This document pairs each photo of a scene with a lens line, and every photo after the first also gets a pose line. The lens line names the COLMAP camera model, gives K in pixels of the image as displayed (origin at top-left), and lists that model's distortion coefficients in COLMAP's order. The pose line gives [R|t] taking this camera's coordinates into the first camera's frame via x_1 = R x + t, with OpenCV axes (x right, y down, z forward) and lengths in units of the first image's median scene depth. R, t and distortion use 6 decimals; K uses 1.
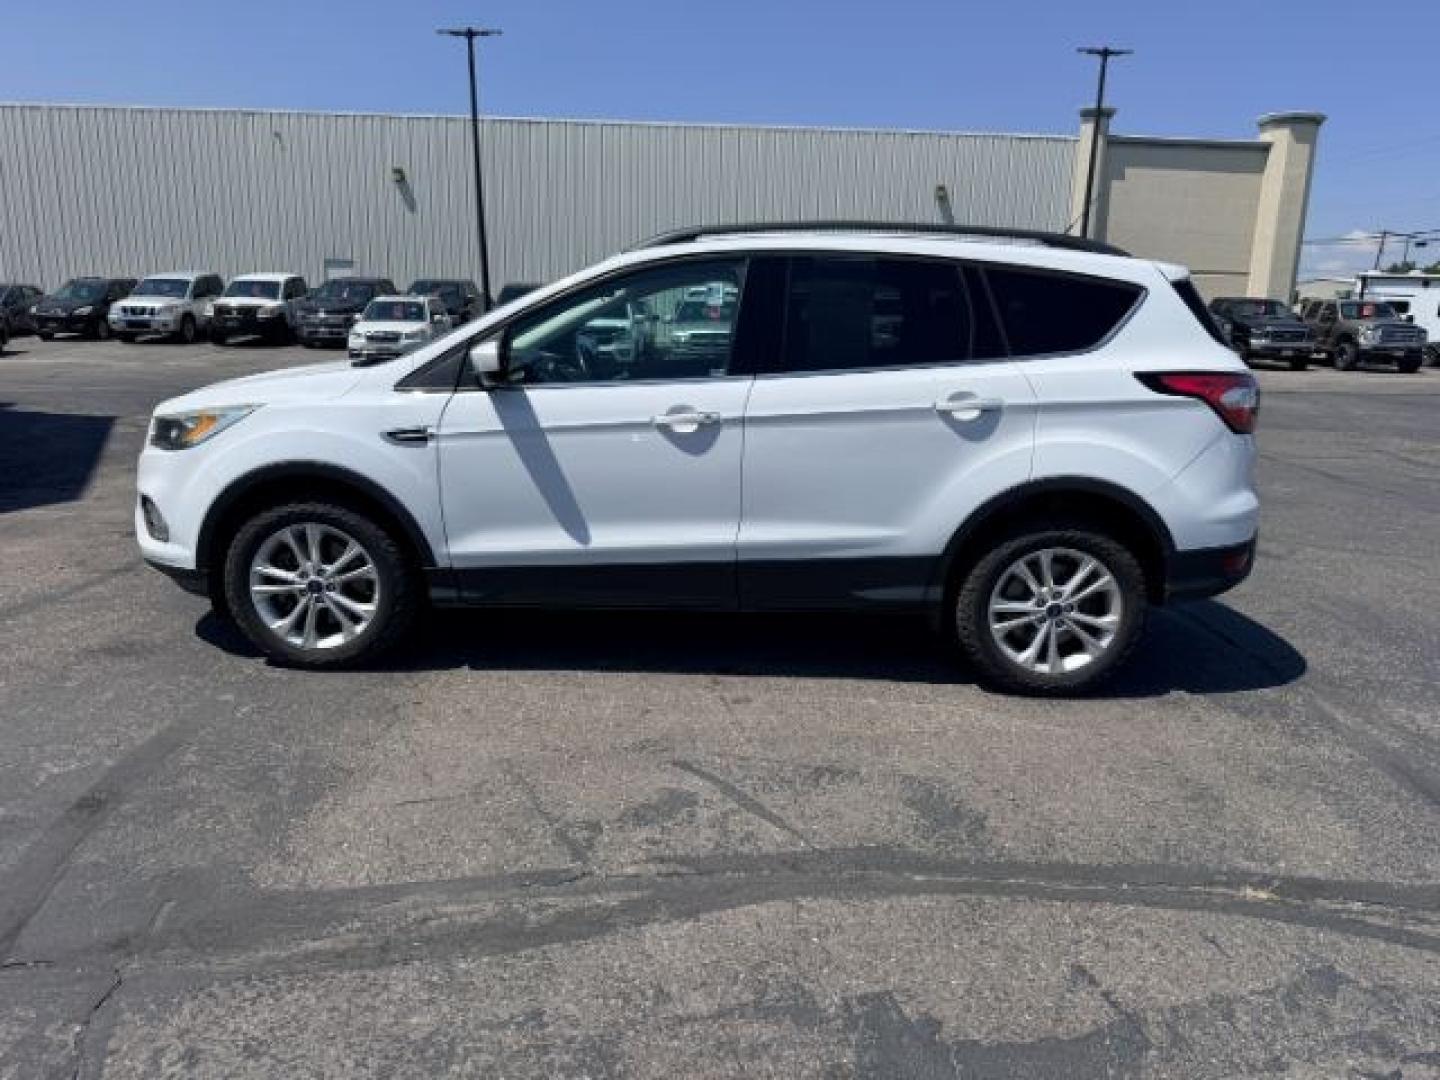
lens RADIAL K [[1032.6, 0, 717.9], [0, 1032.6, 537.7], [0, 0, 1]] dist [0.024059, -0.034935]
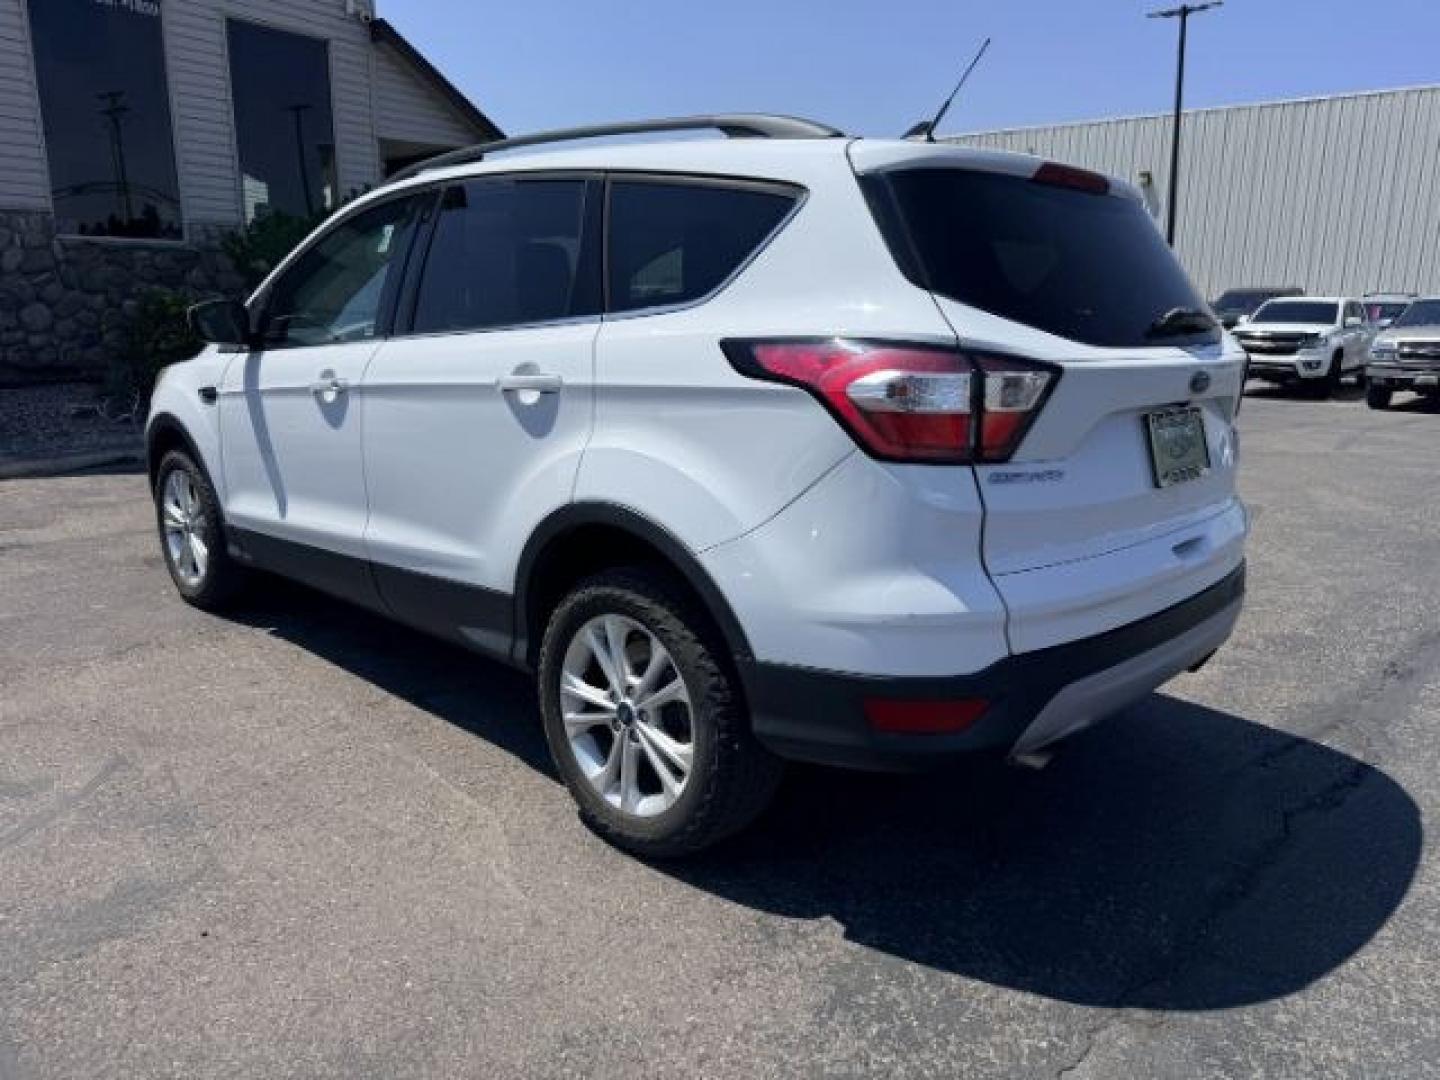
lens RADIAL K [[1032.6, 0, 712.0], [0, 1032.6, 532.1], [0, 0, 1]] dist [0.024059, -0.034935]
pose [[0.745579, 0.131870, -0.653239, 0.763957], [-0.143033, 0.989048, 0.036409, -0.070182], [0.650886, 0.066289, 0.756276, 0.551687]]
